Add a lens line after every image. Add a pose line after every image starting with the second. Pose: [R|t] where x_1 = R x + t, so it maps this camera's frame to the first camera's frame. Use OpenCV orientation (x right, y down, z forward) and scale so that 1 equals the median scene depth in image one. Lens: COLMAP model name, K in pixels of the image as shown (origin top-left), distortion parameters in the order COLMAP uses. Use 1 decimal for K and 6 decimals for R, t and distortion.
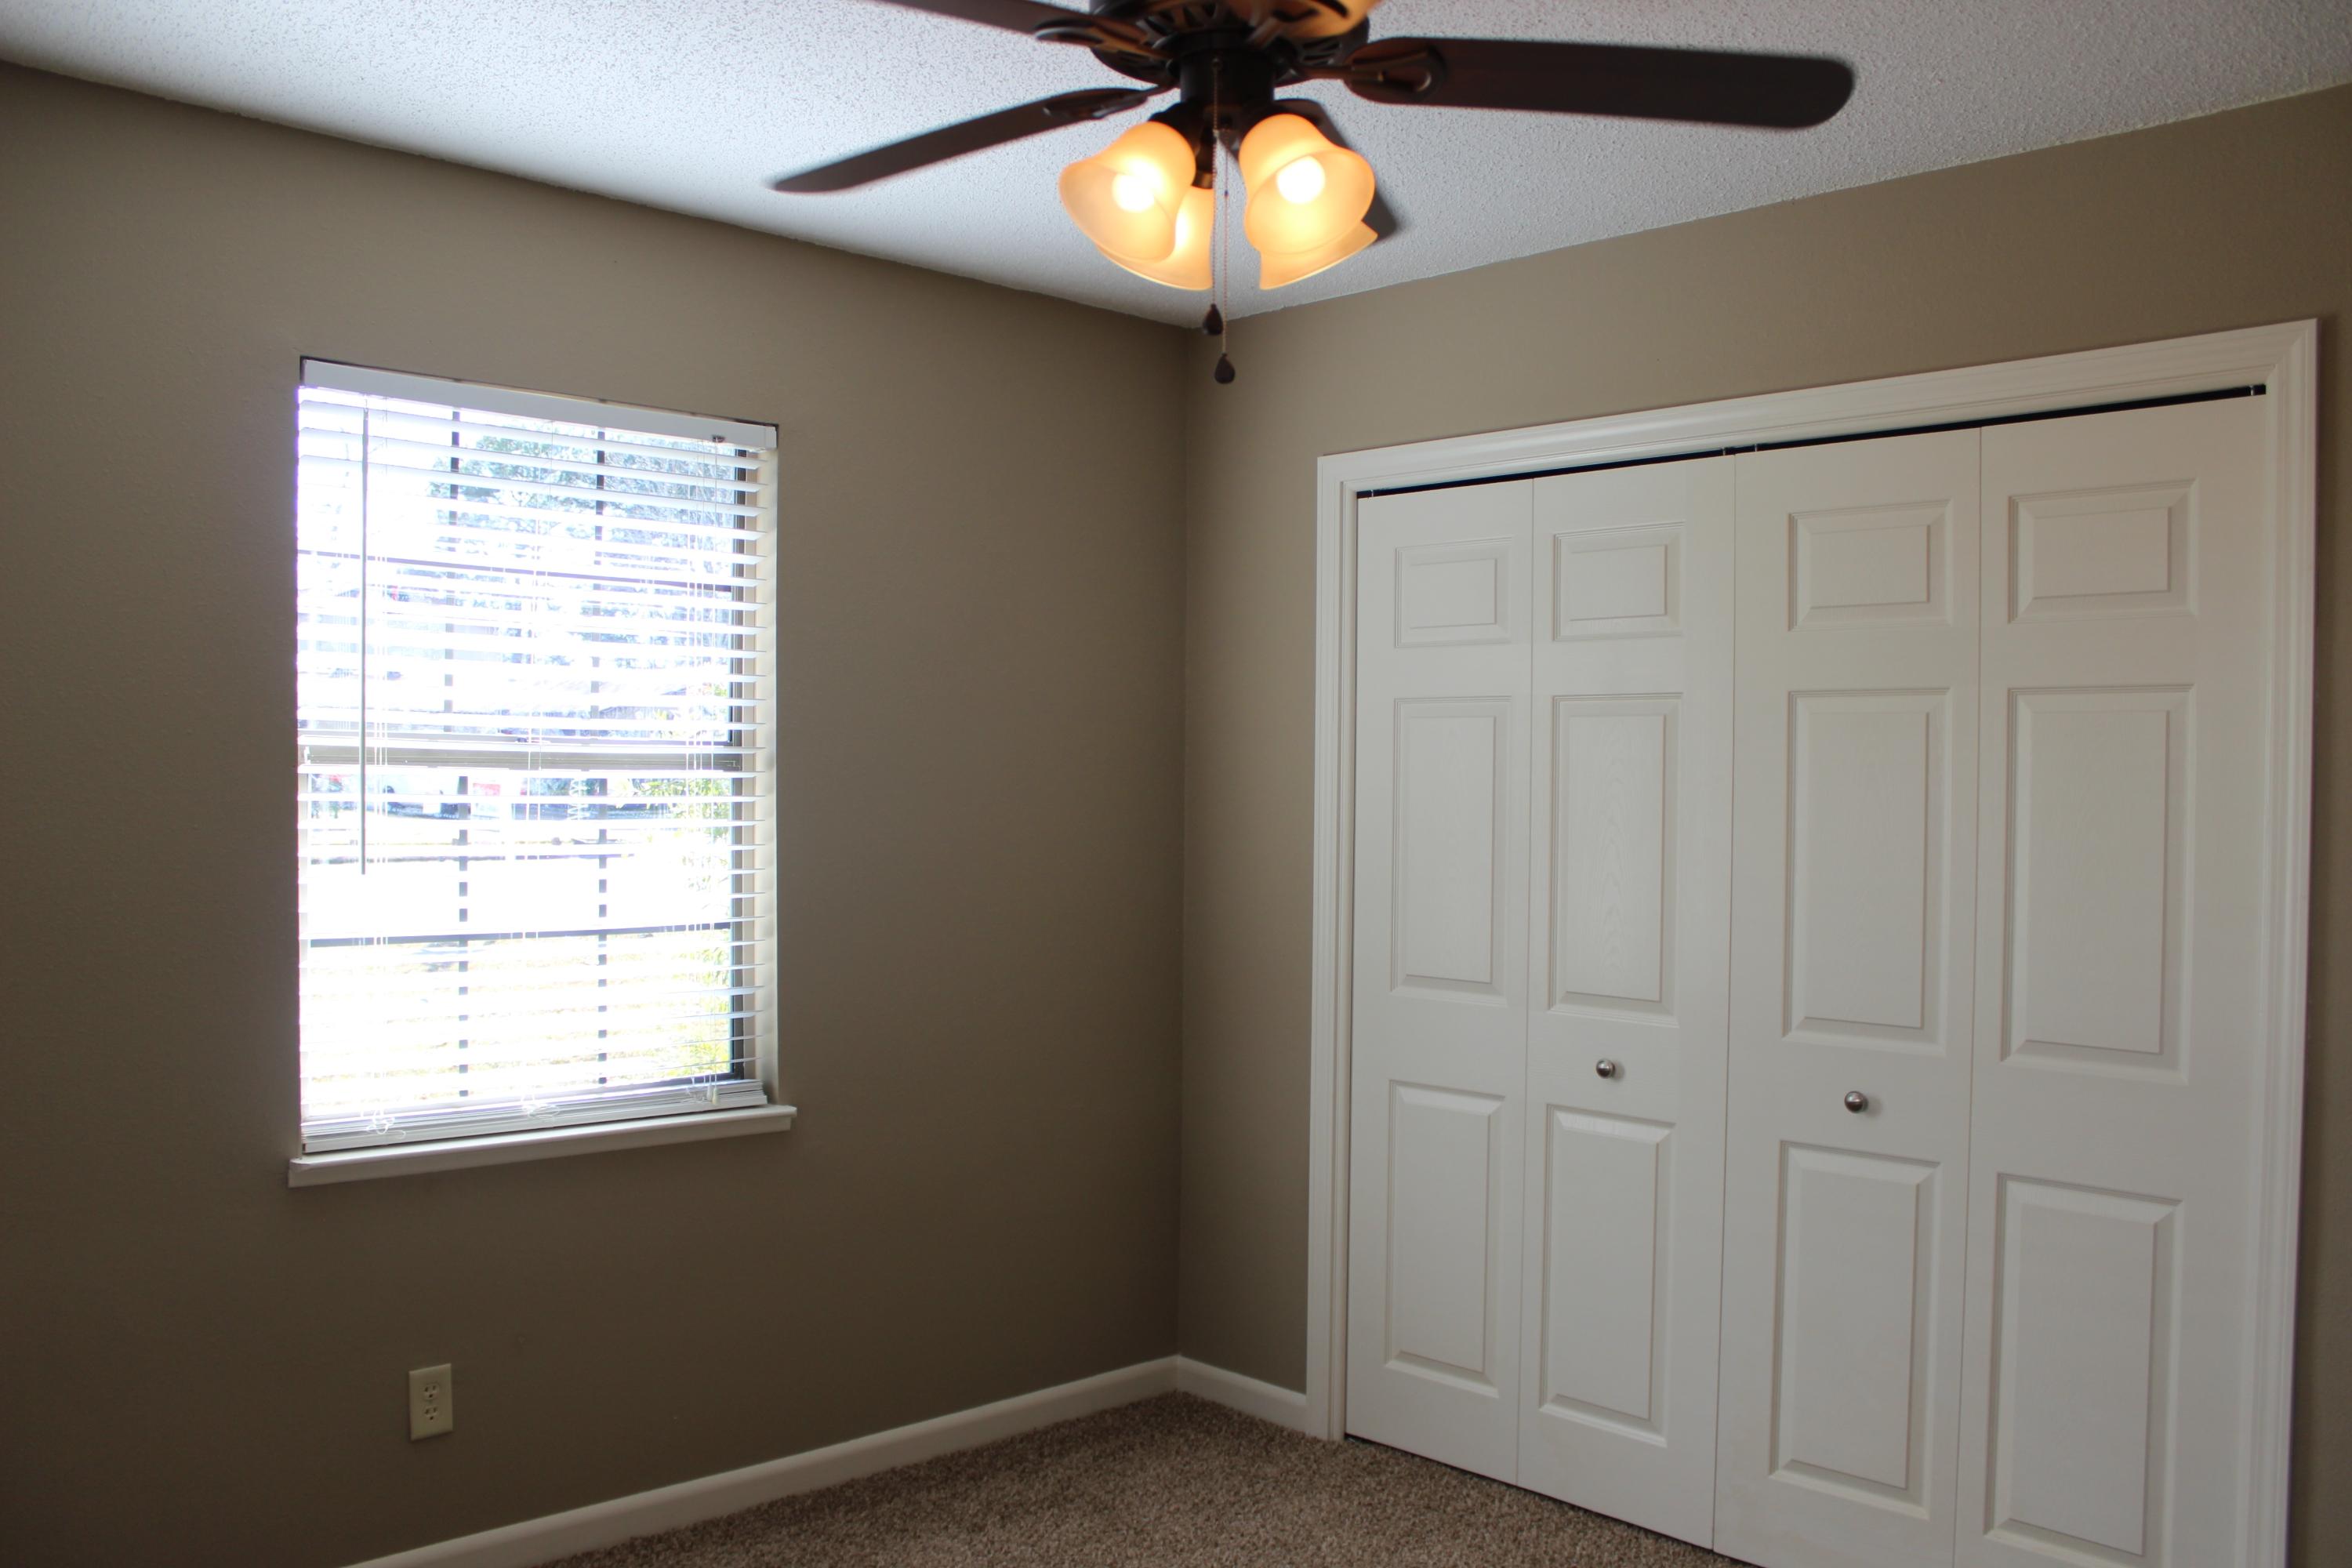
lens RADIAL K [[1932.5, 0, 1176.0], [0, 1932.5, 784.0], [0, 0, 1]] dist [-0.190713, 0.159852]
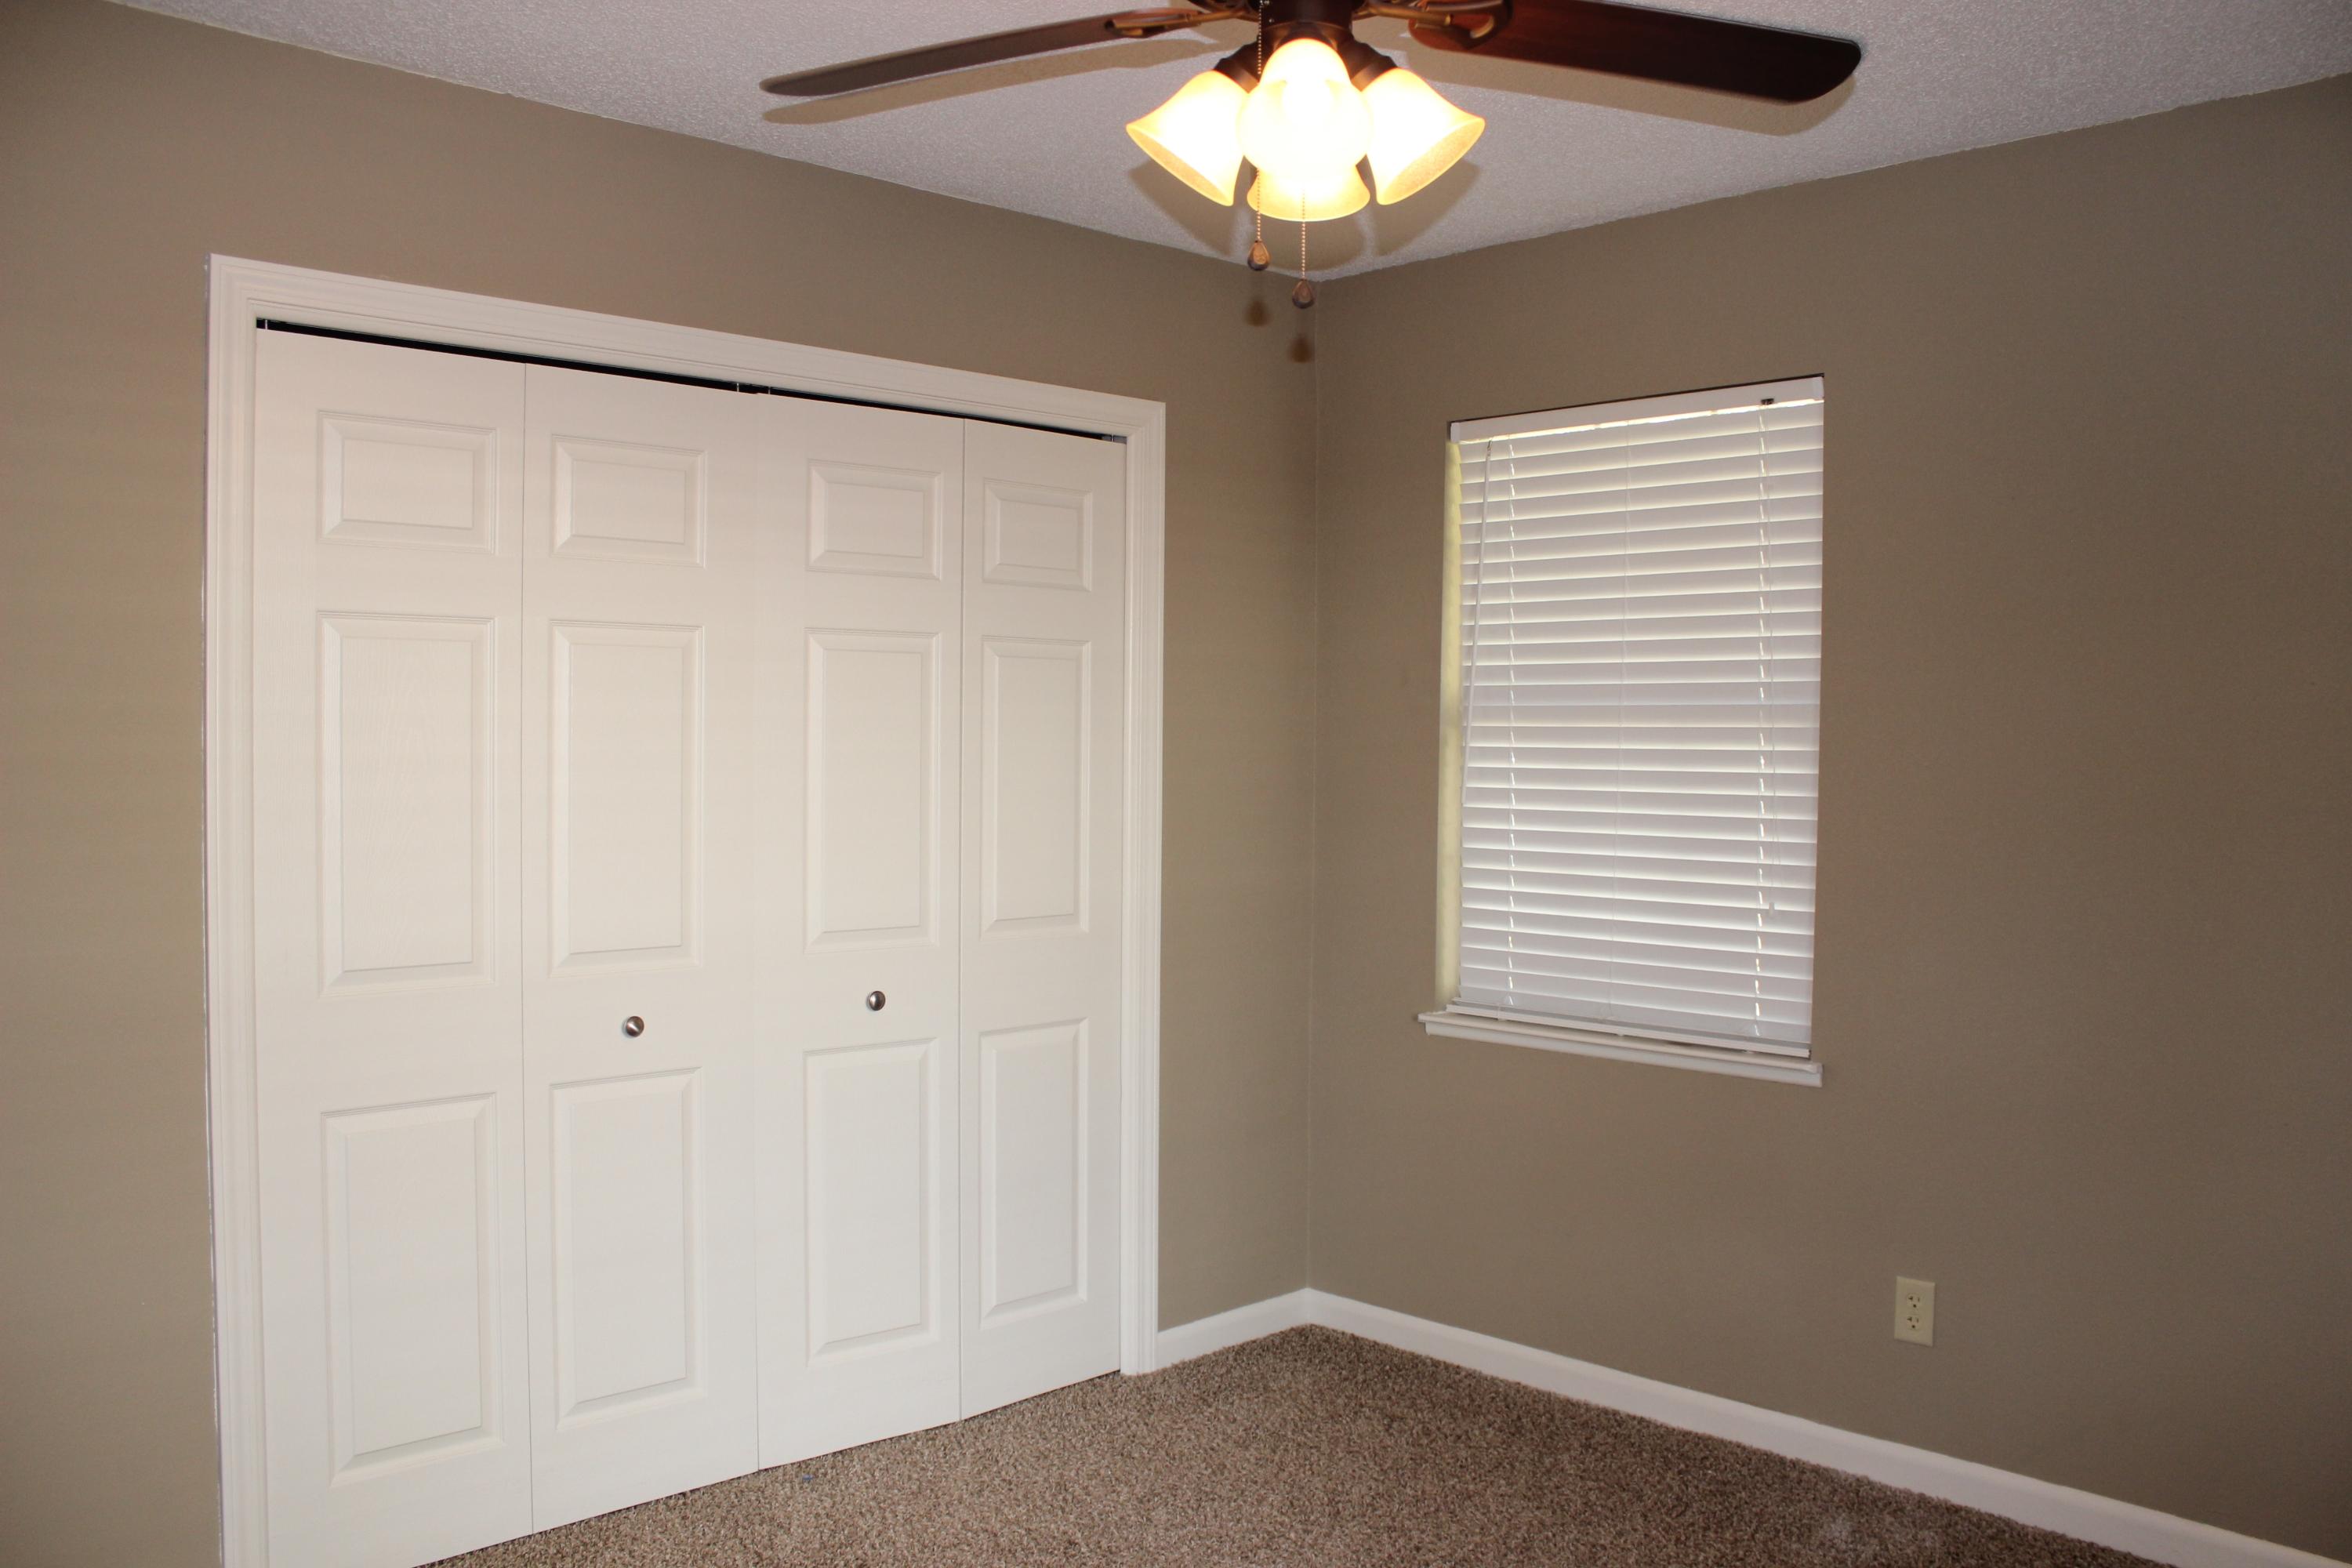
lens RADIAL K [[1932.5, 0, 1176.0], [0, 1932.5, 784.0], [0, 0, 1]] dist [-0.190713, 0.159852]
pose [[-0.028407, -0.048151, 0.998436, -0.731370], [-0.008301, 0.998816, 0.047933, -0.015952], [-0.999562, -0.006927, -0.028773, 0.800128]]
